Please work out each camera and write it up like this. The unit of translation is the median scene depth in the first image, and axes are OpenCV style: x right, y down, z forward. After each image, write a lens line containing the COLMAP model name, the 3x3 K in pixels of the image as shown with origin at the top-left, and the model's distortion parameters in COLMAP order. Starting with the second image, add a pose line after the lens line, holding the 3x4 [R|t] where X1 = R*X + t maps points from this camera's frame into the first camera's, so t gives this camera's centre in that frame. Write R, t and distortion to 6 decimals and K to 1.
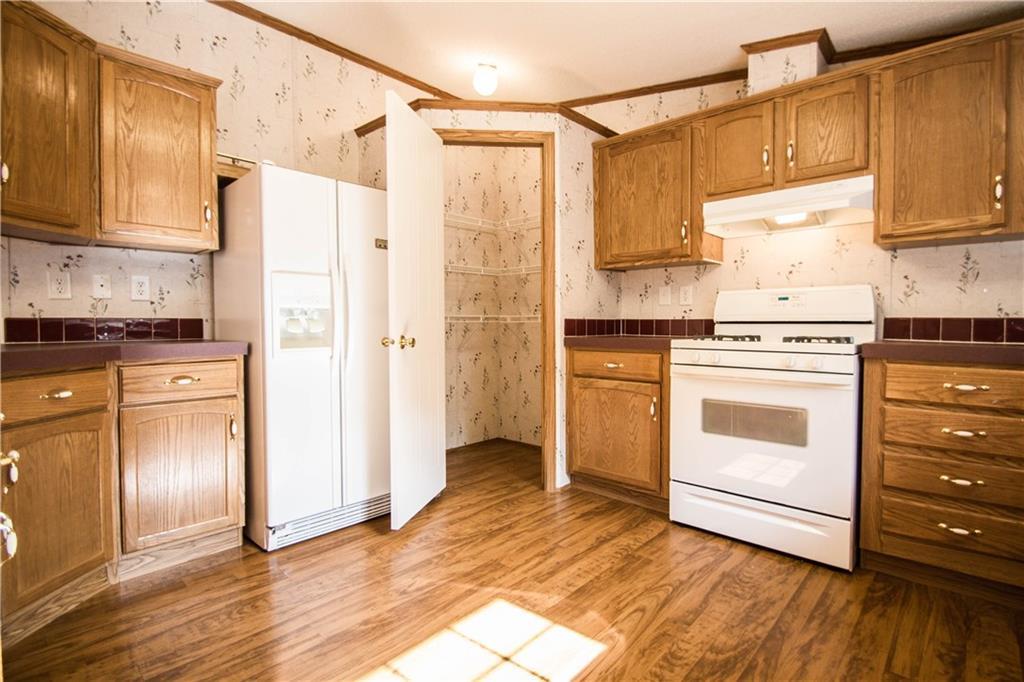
lens RADIAL K [[504.1, 0, 512.0], [0, 504.1, 341.0], [0, 0, 1]] dist [0.025866, -0.024666]
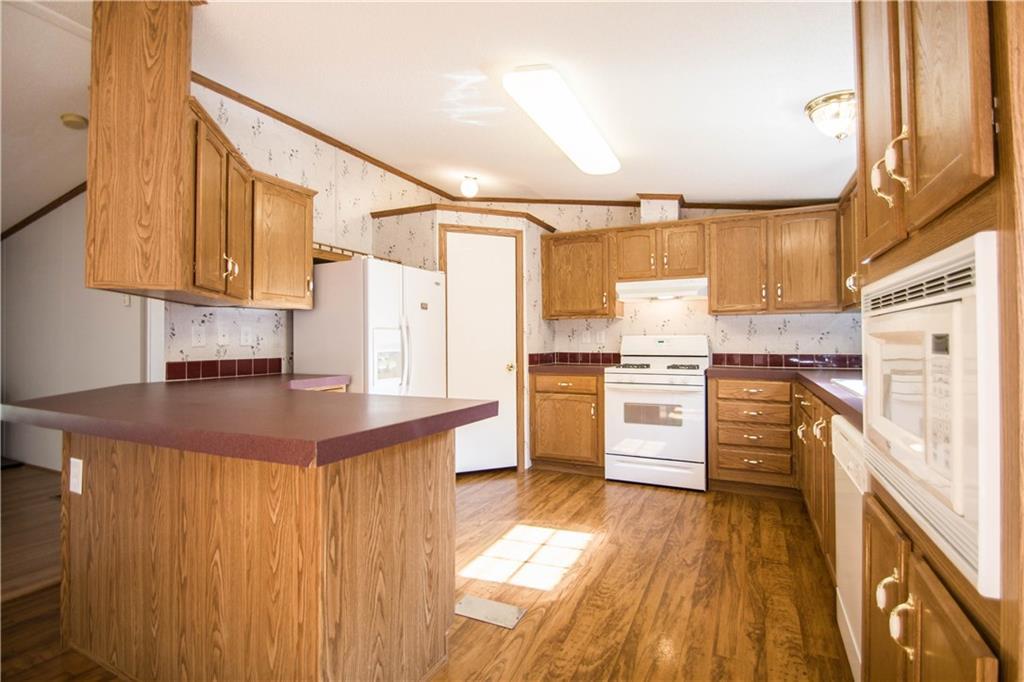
lens RADIAL K [[504.1, 0, 512.0], [0, 504.1, 341.0], [0, 0, 1]] dist [0.025866, -0.024666]
pose [[0.955912, -0.002939, 0.293639, -0.460291], [0.013801, 0.999295, -0.034926, -0.036740], [-0.293330, 0.037438, 0.955278, -0.490761]]
